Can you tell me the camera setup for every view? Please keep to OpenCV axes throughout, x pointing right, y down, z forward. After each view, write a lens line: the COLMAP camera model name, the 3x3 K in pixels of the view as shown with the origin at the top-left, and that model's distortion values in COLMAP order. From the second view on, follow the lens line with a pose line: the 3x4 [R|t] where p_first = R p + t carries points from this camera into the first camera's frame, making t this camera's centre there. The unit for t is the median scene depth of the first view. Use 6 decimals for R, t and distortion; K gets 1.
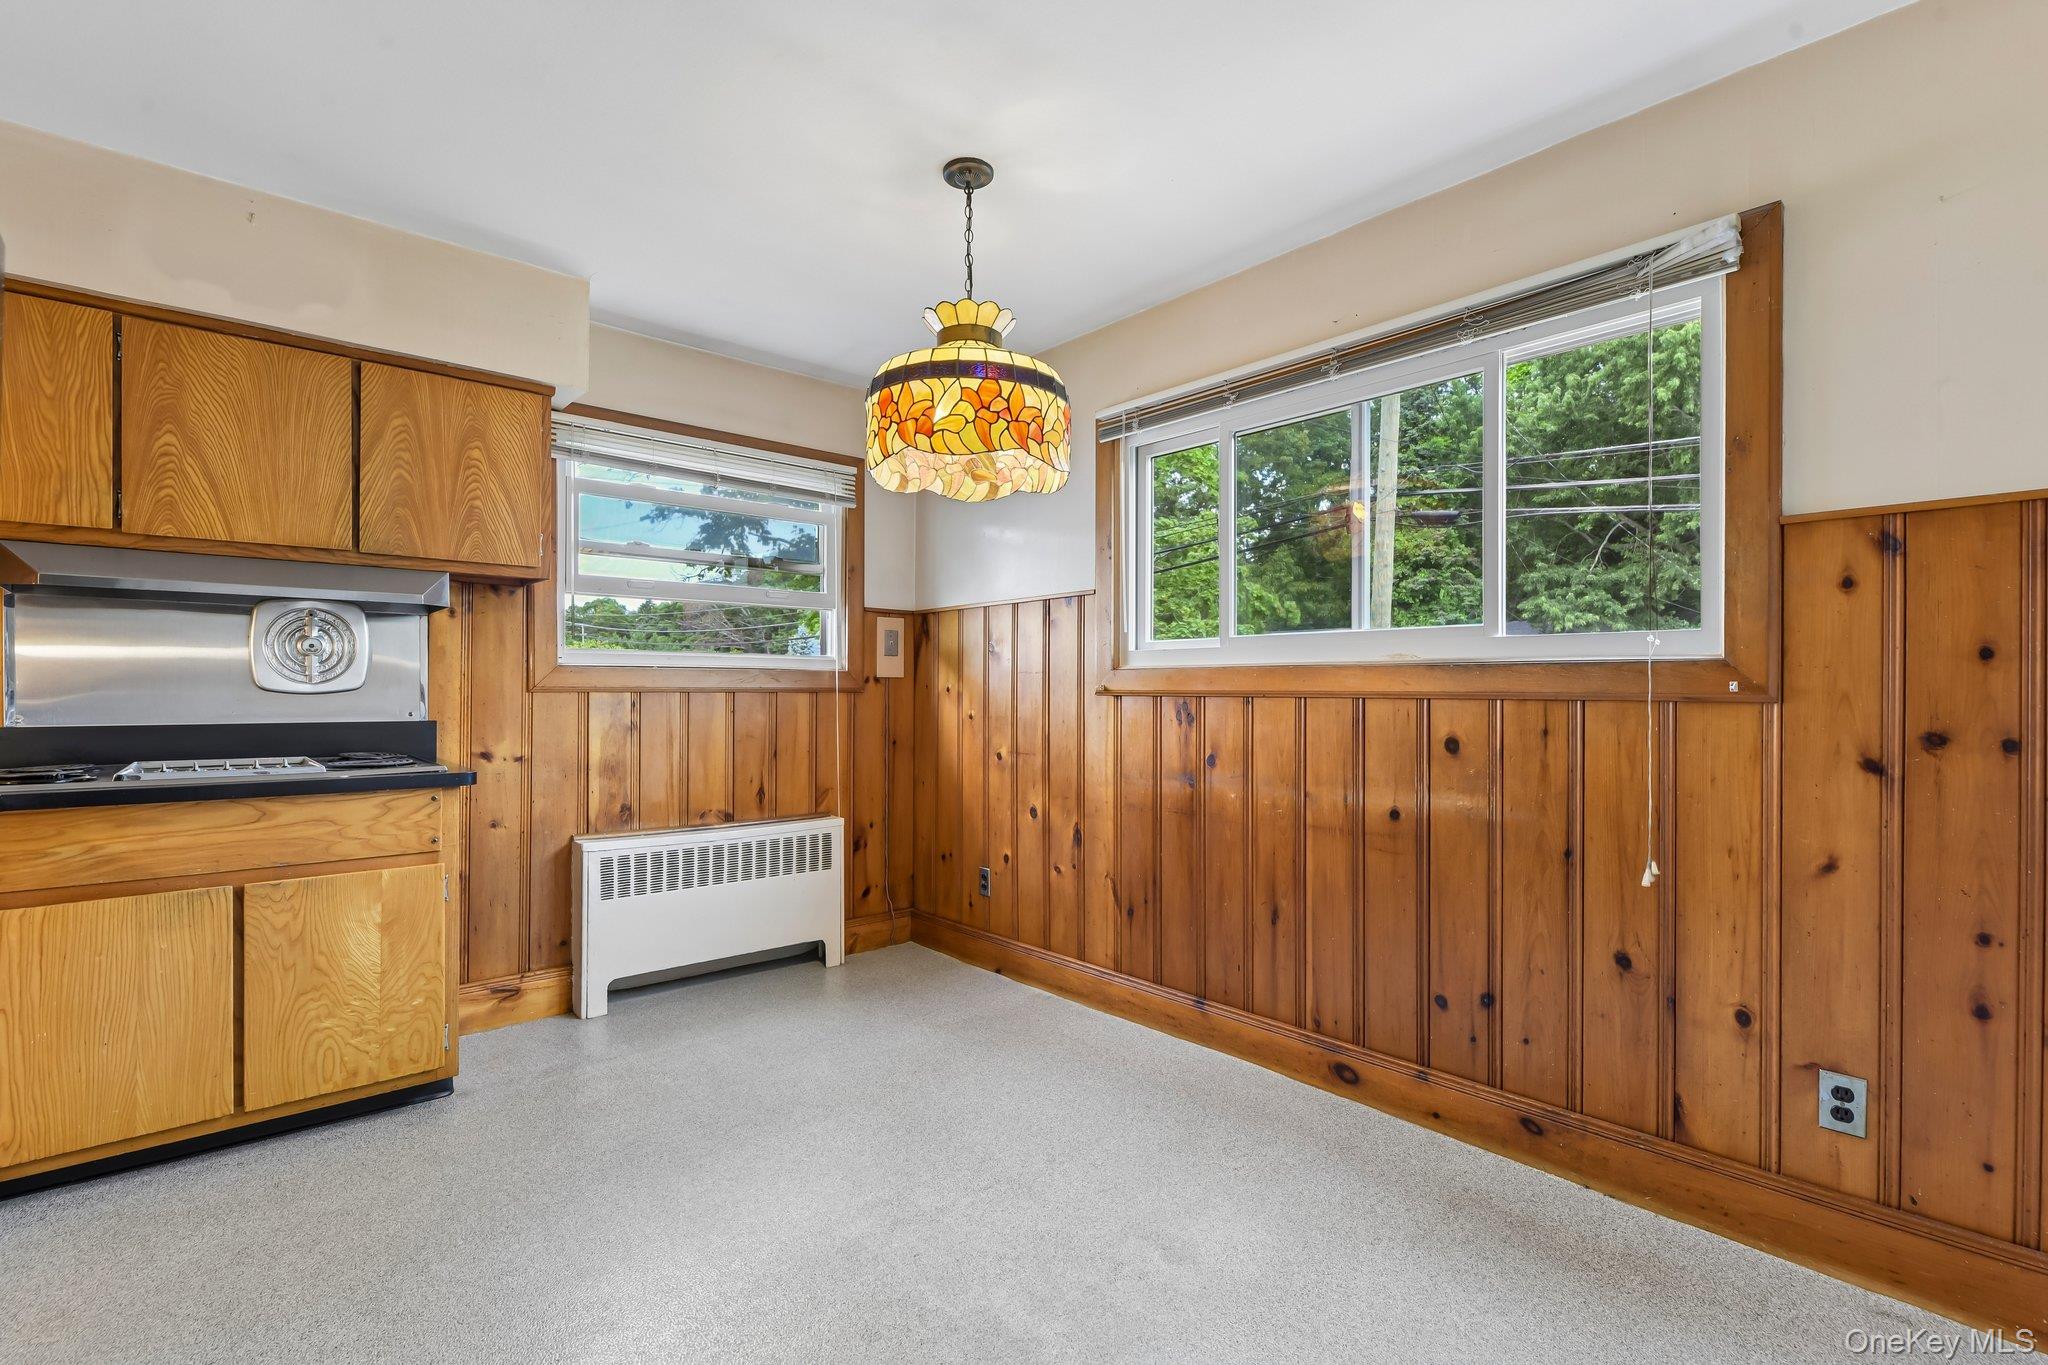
lens RADIAL K [[931.1, 0, 1031.1], [0, 931.1, 684.7], [0, 0, 1]] dist [-0.013981, 0.000262]
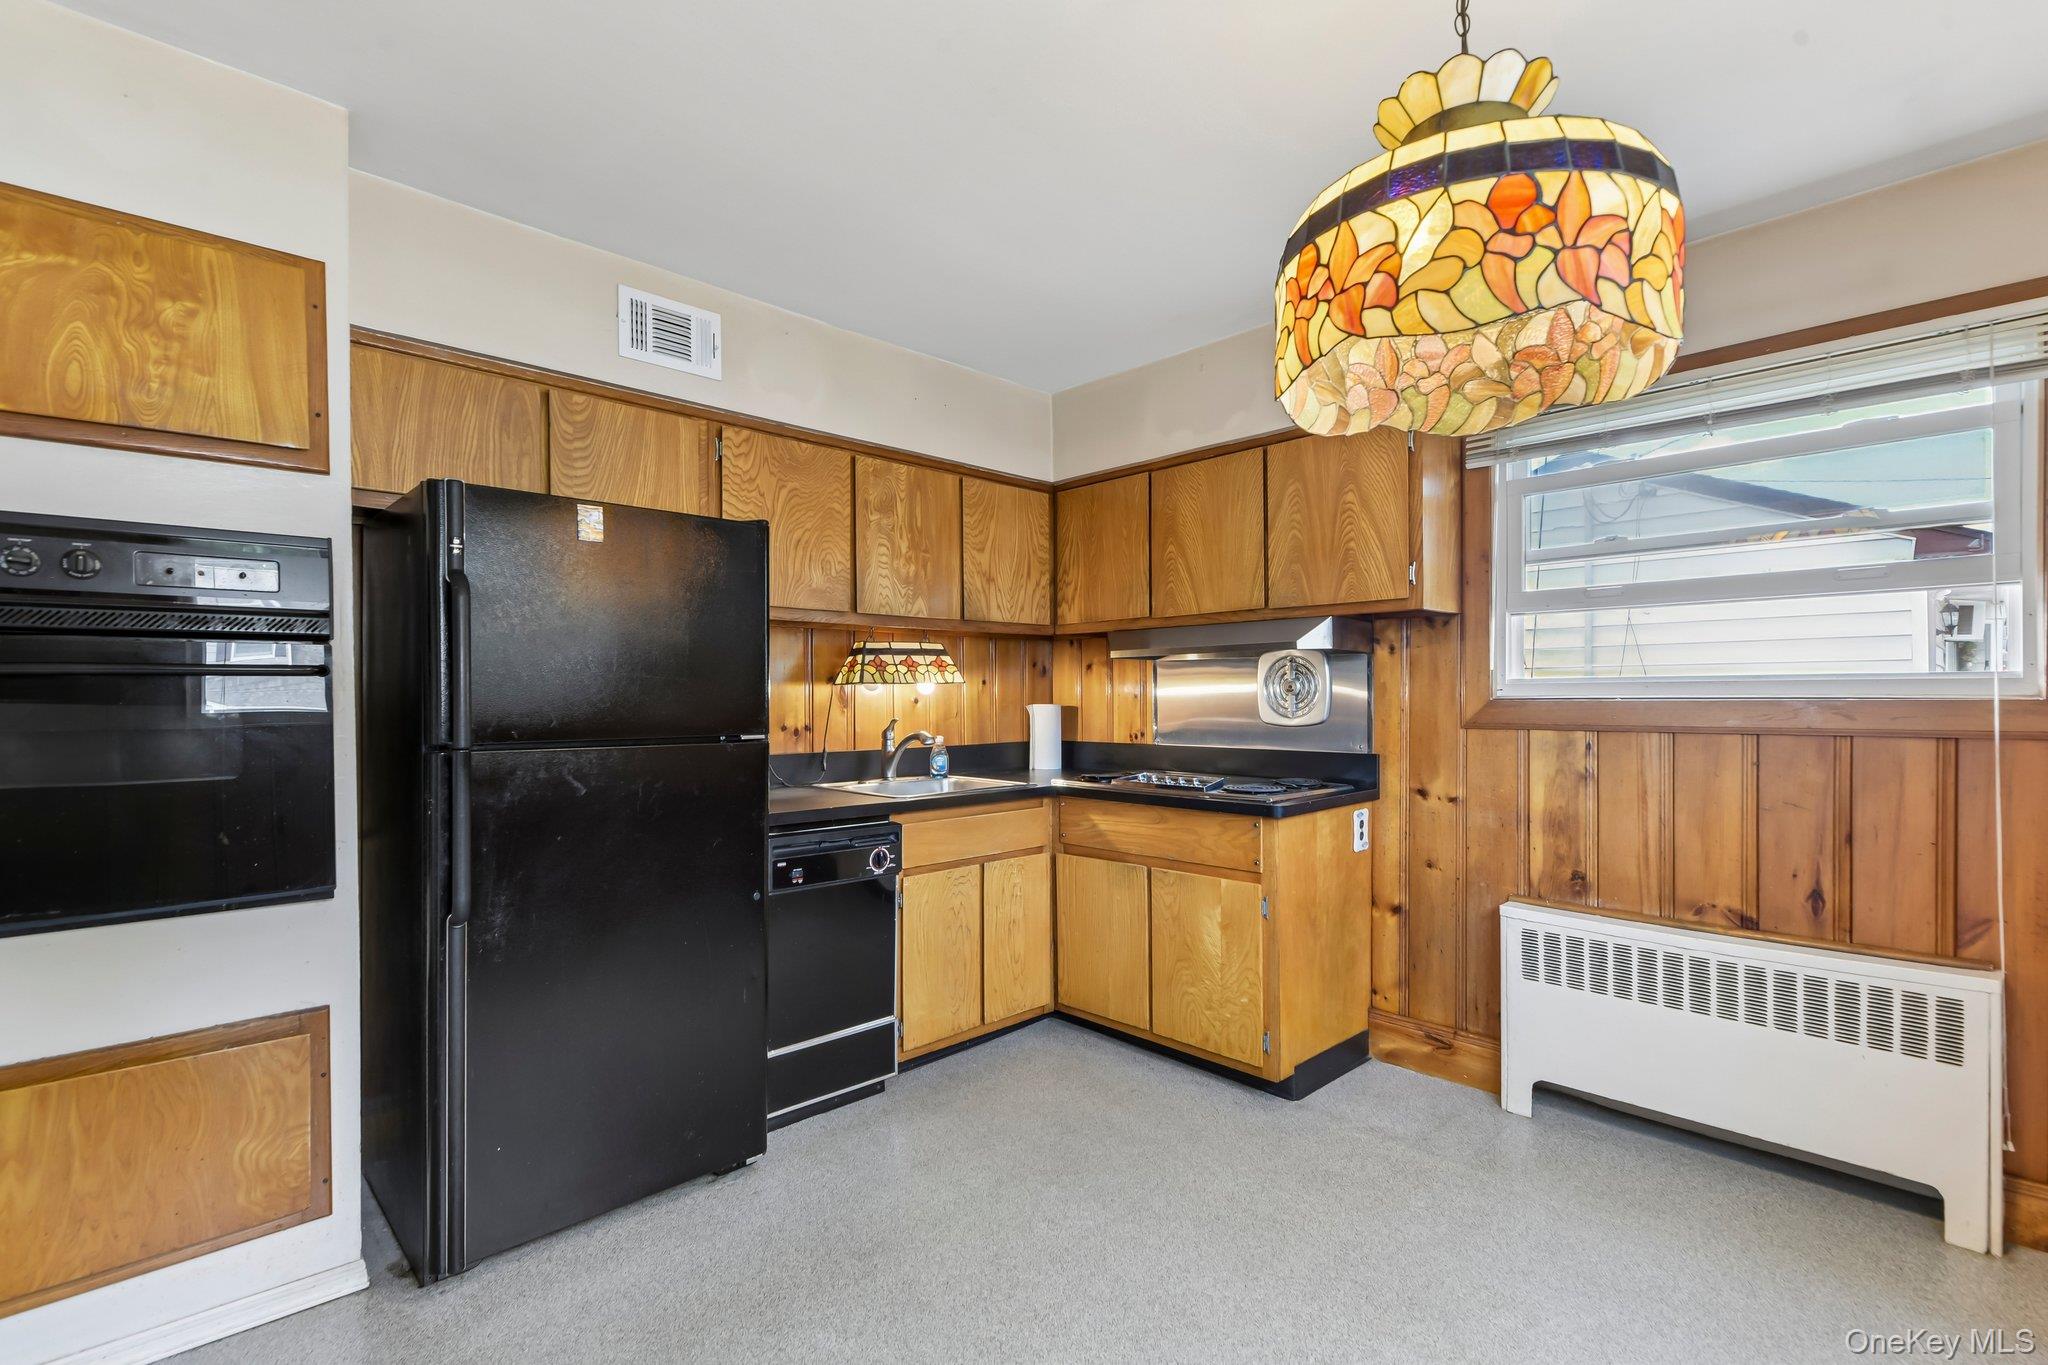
lens RADIAL K [[931.1, 0, 1031.2], [0, 931.1, 698.5], [0, 0, 1]] dist [-0.013981, 0.000262]
pose [[0.023368, 0.002100, -0.999725, 0.379385], [0.011111, 0.999935, 0.002360, -0.029370], [0.999665, -0.011163, 0.023344, 0.560143]]
